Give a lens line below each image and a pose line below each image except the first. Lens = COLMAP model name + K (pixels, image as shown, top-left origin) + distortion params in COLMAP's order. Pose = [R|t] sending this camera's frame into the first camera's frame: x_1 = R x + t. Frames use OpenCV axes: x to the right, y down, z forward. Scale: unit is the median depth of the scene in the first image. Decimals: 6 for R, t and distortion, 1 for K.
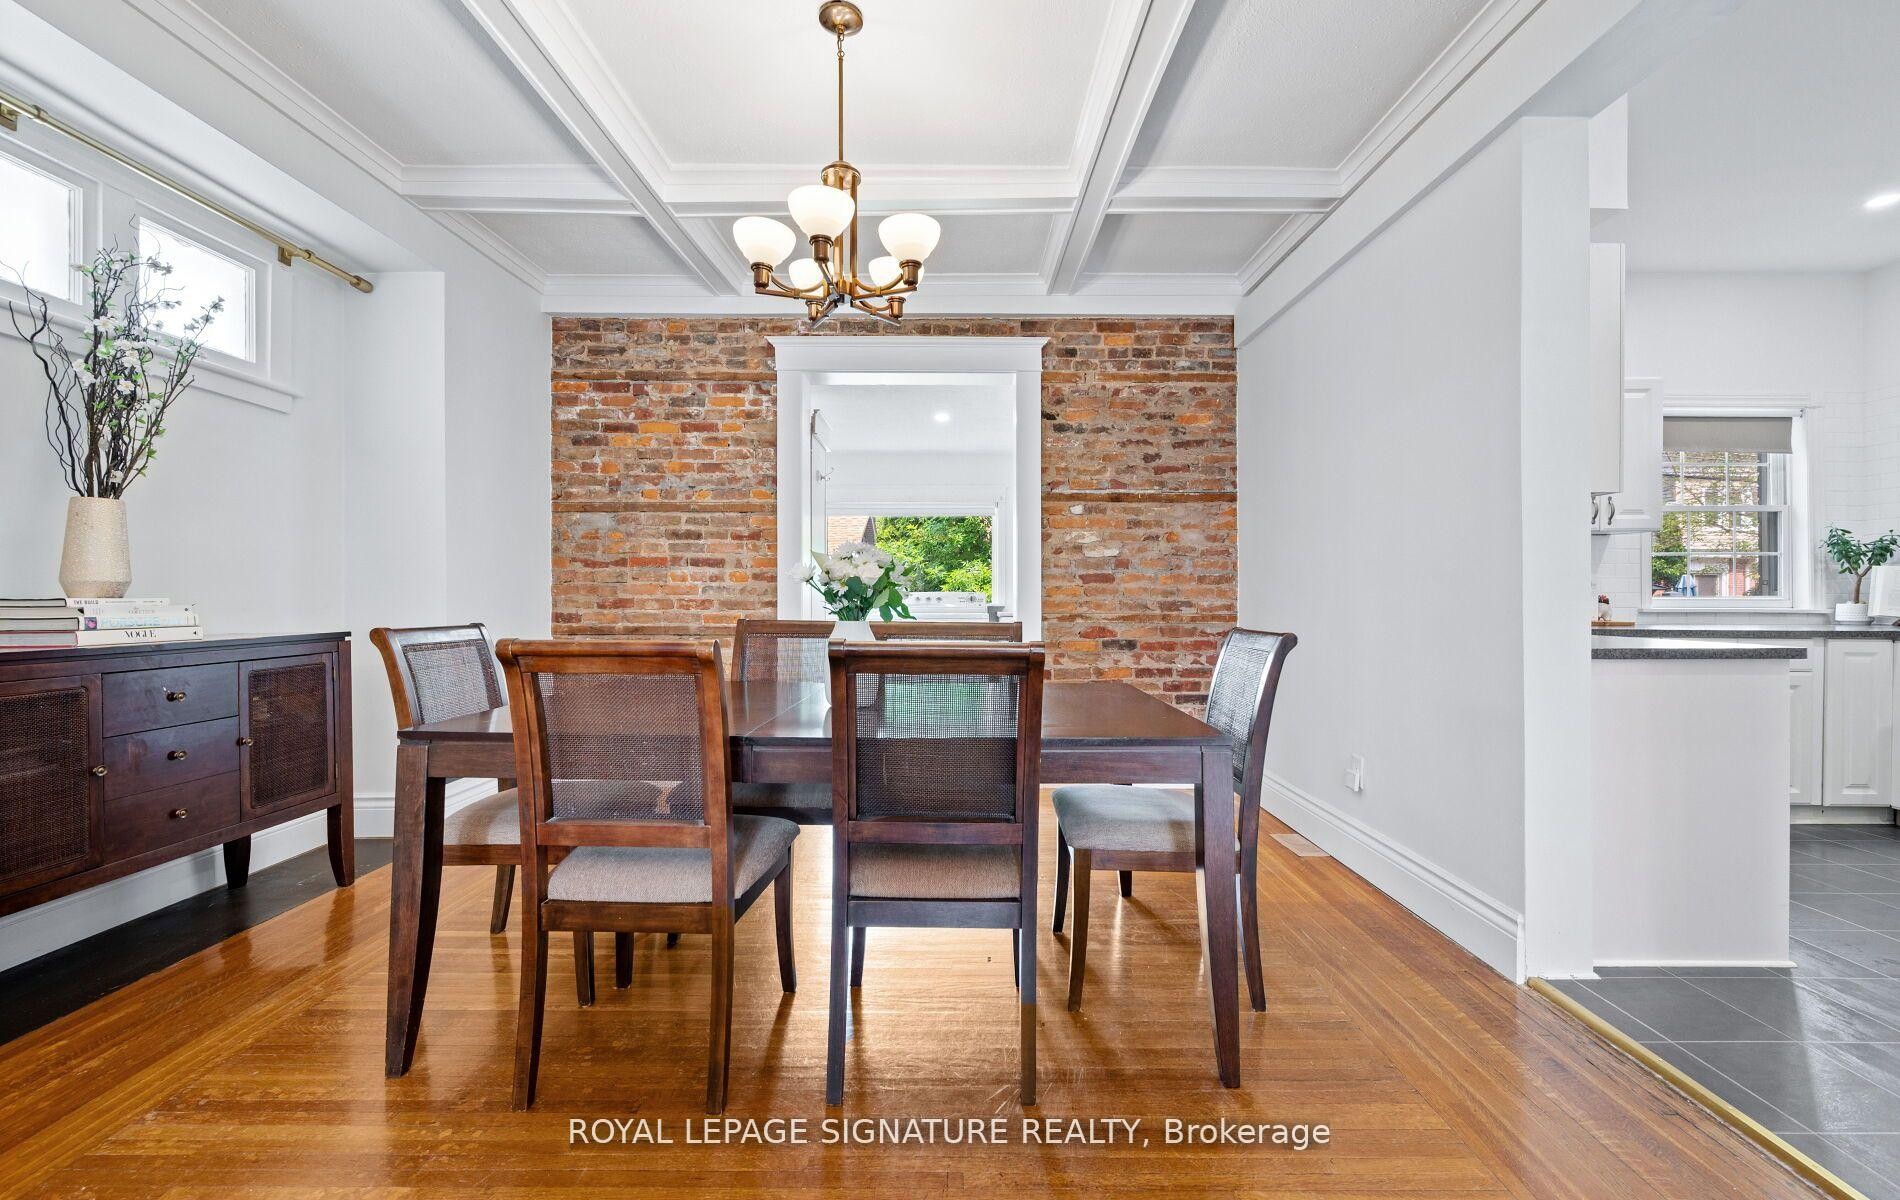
lens RADIAL K [[755.7, 0, 952.1], [0, 755.7, 595.3], [0, 0, 1]] dist [-0.002834, 0.000815]
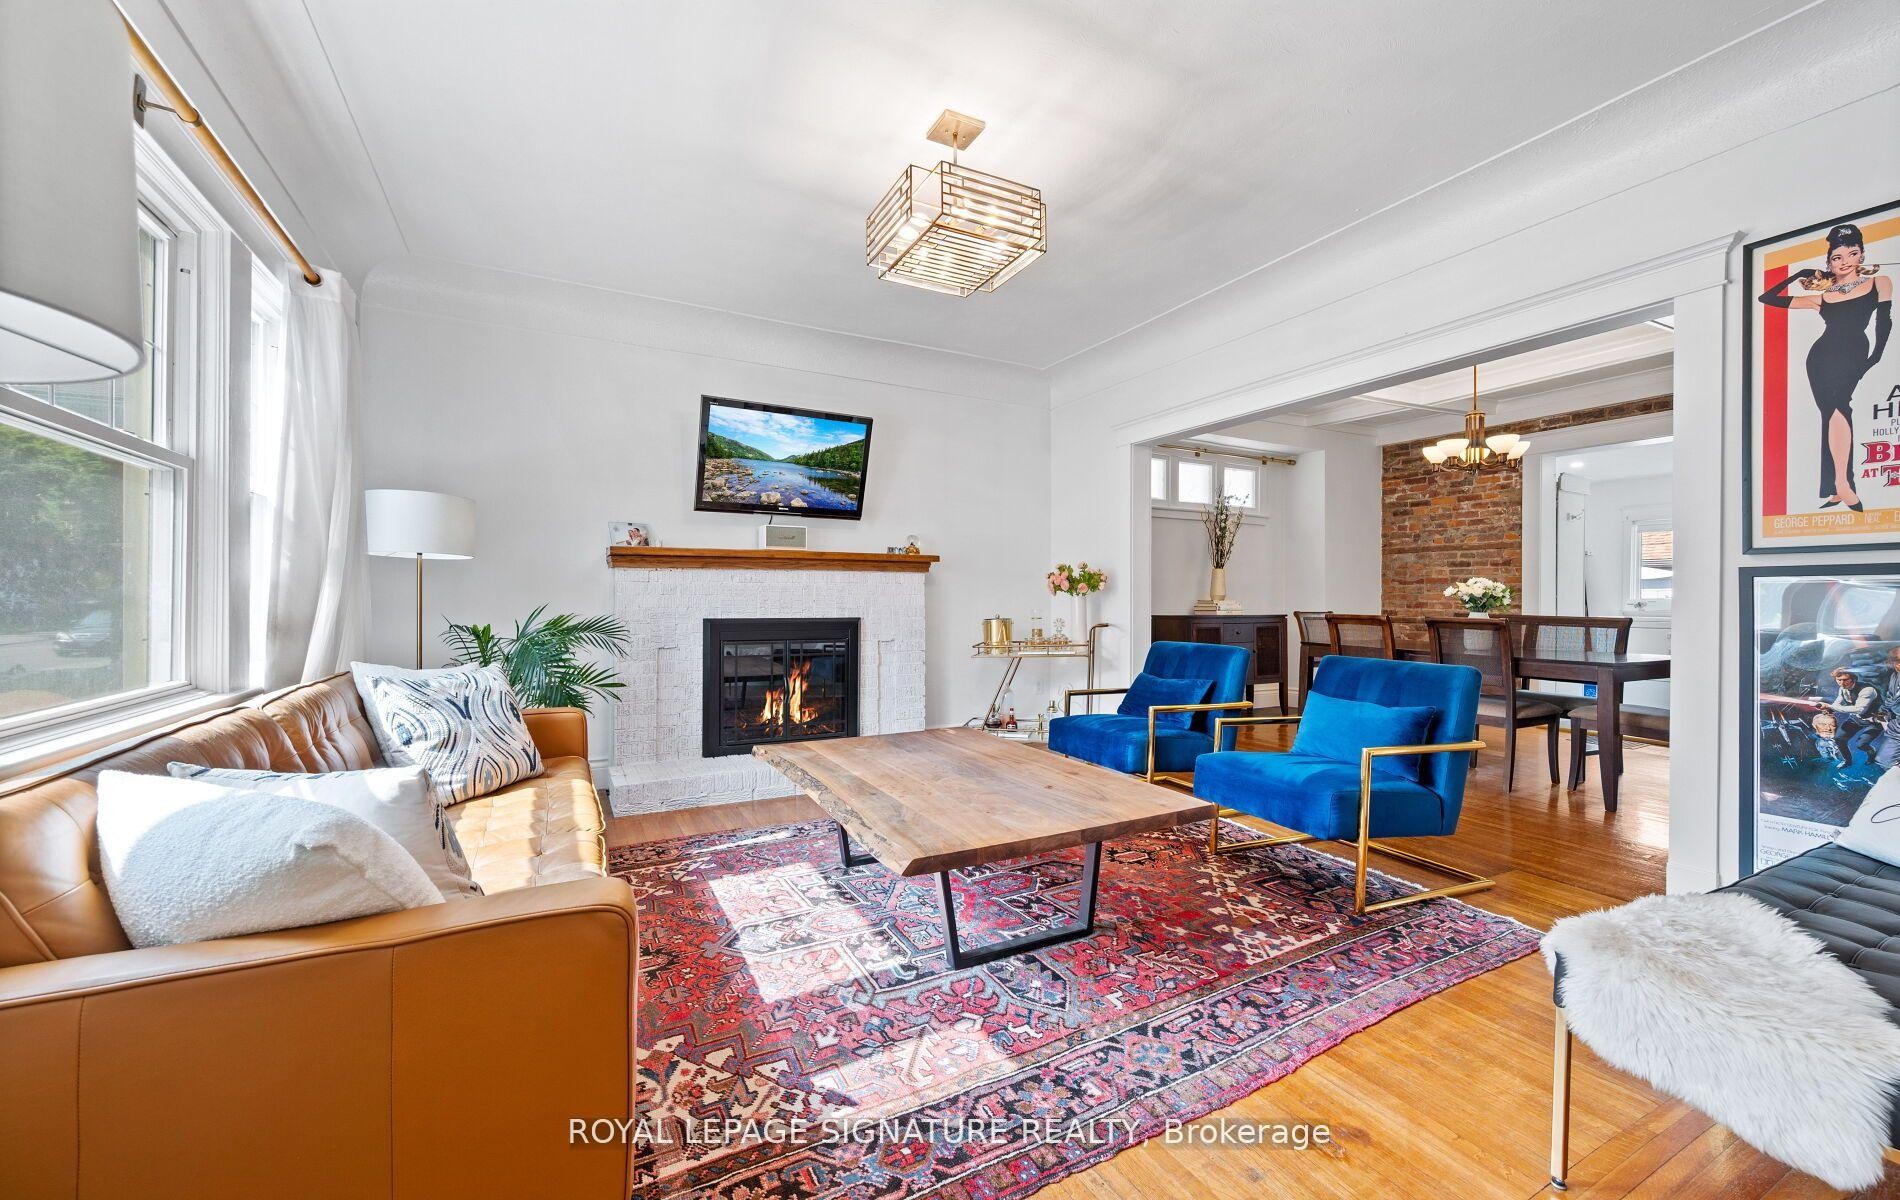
lens RADIAL K [[755.7, 0, 953.3], [0, 755.7, 599.3], [0, 0, 1]] dist [-0.002834, 0.000815]
pose [[0.469046, 0.003190, -0.883168, 0.588482], [-0.004373, 0.999990, 0.001289, 0.000117], [0.883163, 0.003257, 0.469055, -0.758189]]
